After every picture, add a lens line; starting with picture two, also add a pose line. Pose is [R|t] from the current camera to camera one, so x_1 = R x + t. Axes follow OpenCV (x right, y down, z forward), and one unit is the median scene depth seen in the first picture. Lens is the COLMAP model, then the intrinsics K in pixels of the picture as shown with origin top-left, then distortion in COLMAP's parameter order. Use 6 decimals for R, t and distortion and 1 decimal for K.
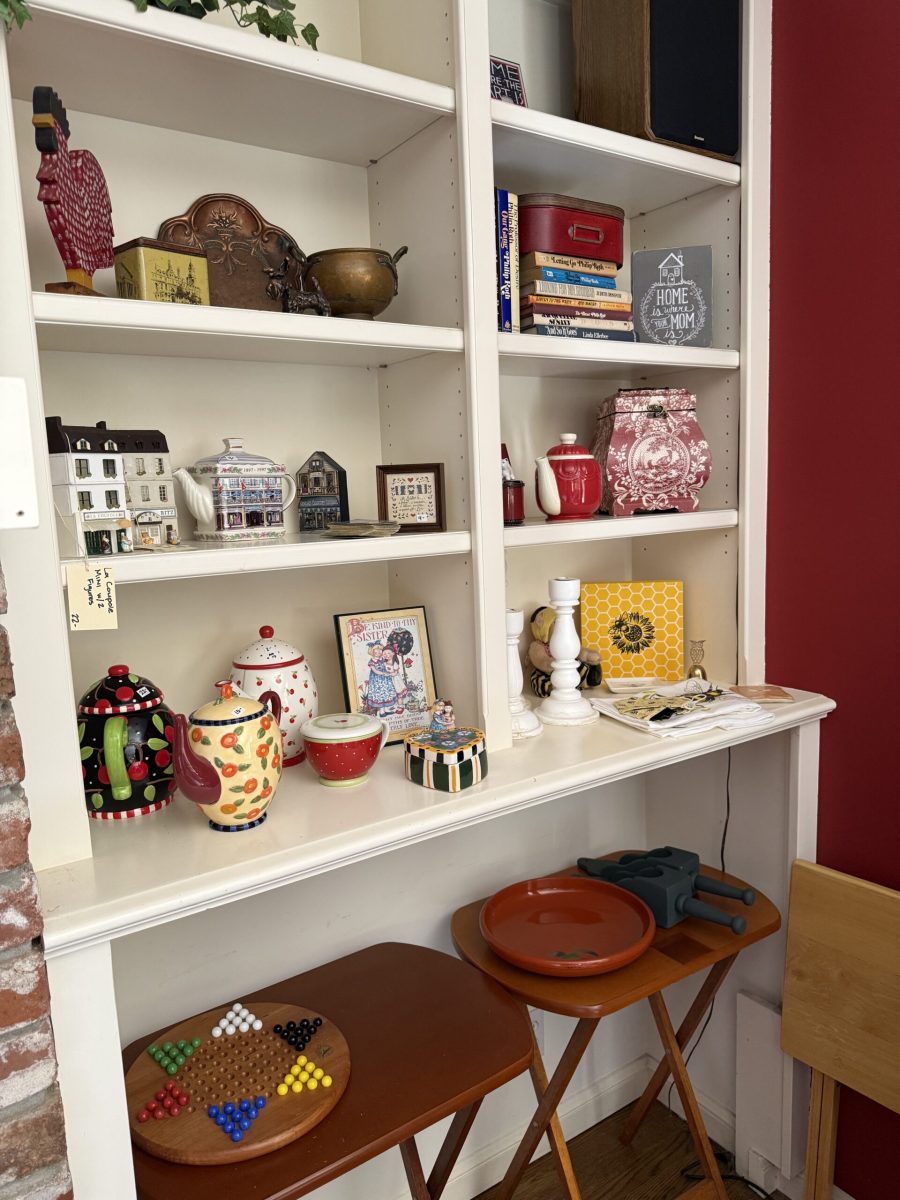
lens RADIAL K [[828.7, 0, 453.7], [0, 828.7, 603.3], [0, 0, 1]] dist [0.118187, -0.194648]
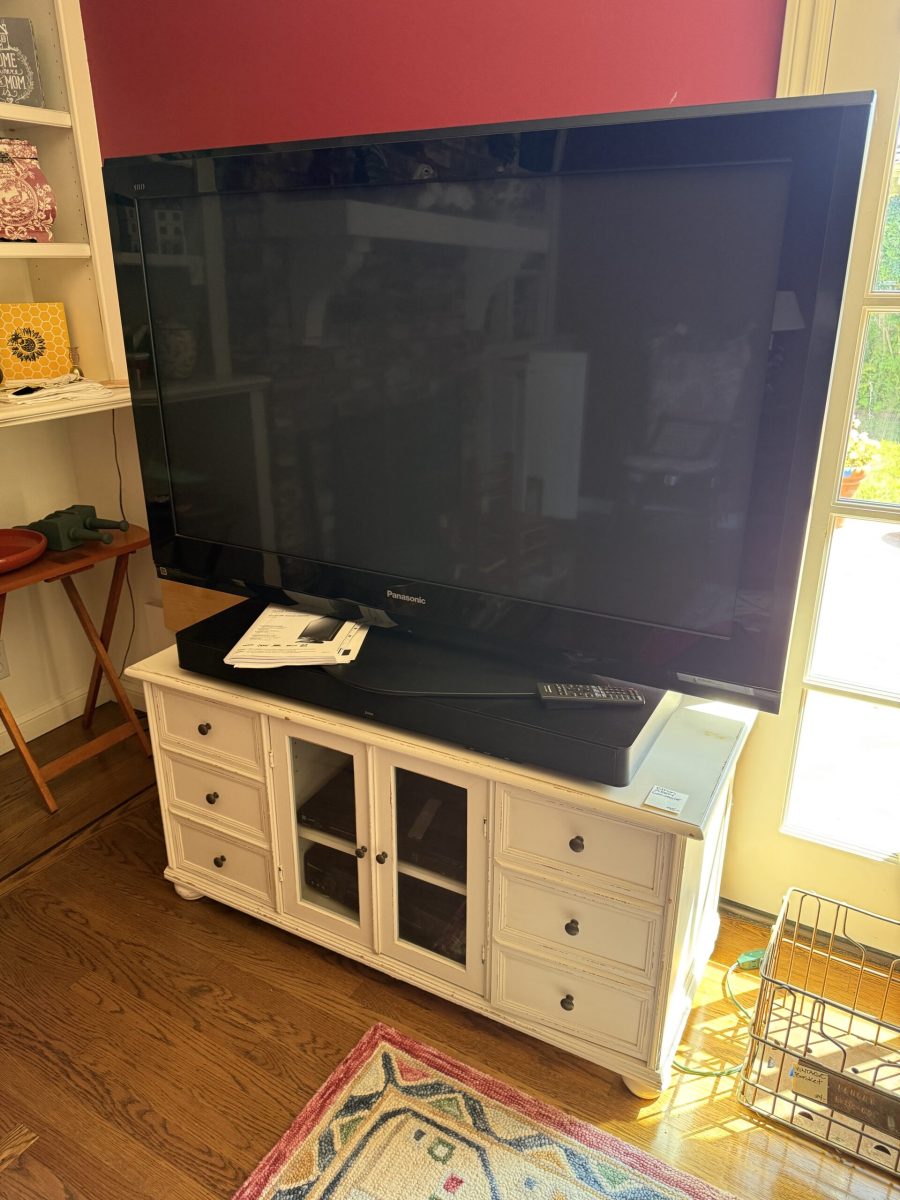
lens RADIAL K [[849.7, 0, 446.7], [0, 849.7, 599.0], [0, 0, 1]] dist [-0.000176, -0.000376]
pose [[0.901862, -0.124189, 0.413789, 0.259512], [0.024958, 0.971170, 0.237079, 0.153159], [-0.431302, -0.203485, 0.878961, -0.643770]]
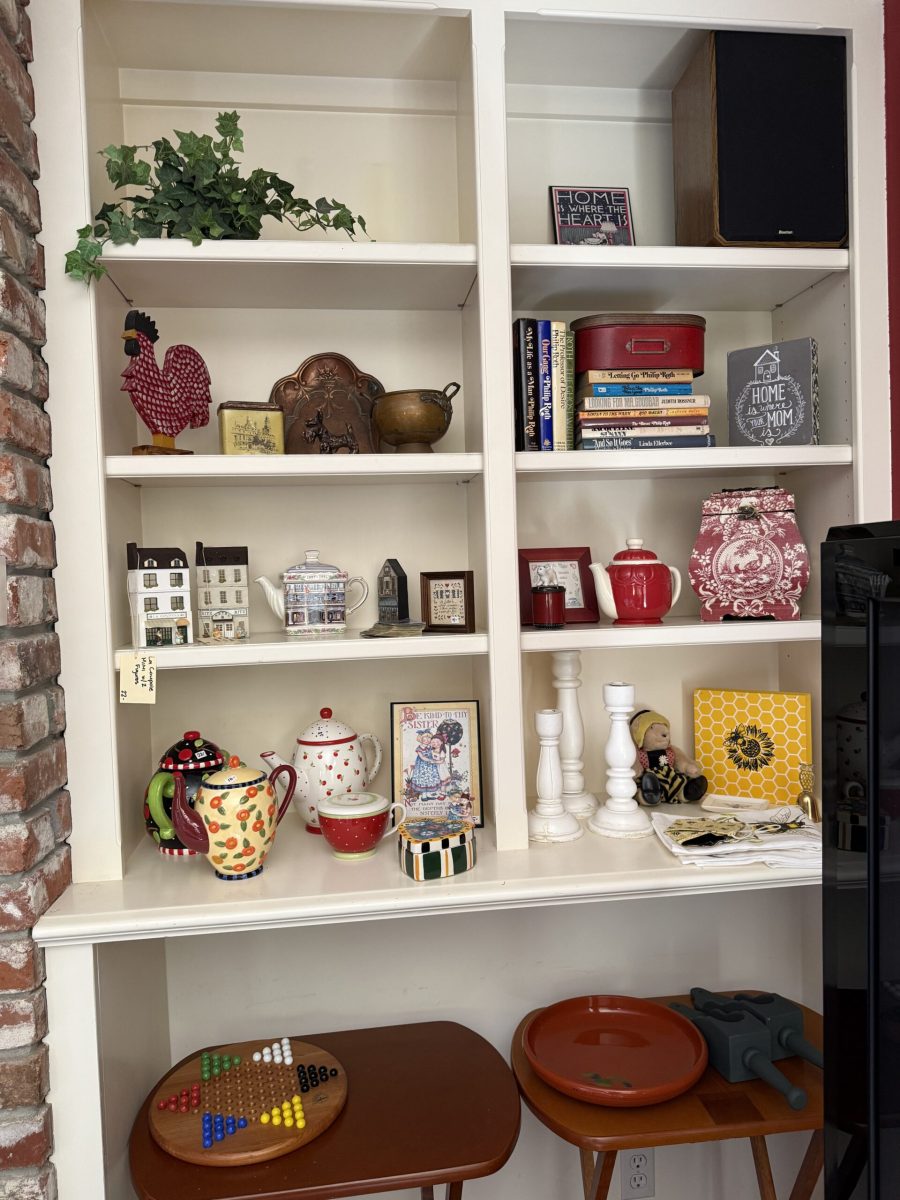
lens RADIAL K [[828.7, 0, 453.7], [0, 828.7, 603.3], [0, 0, 1]] dist [0.118187, -0.194648]
pose [[0.894002, 0.026995, -0.447248, 0.416879], [-0.065686, 0.995295, -0.071225, -0.043937], [0.443221, 0.093054, 0.891569, 0.023114]]
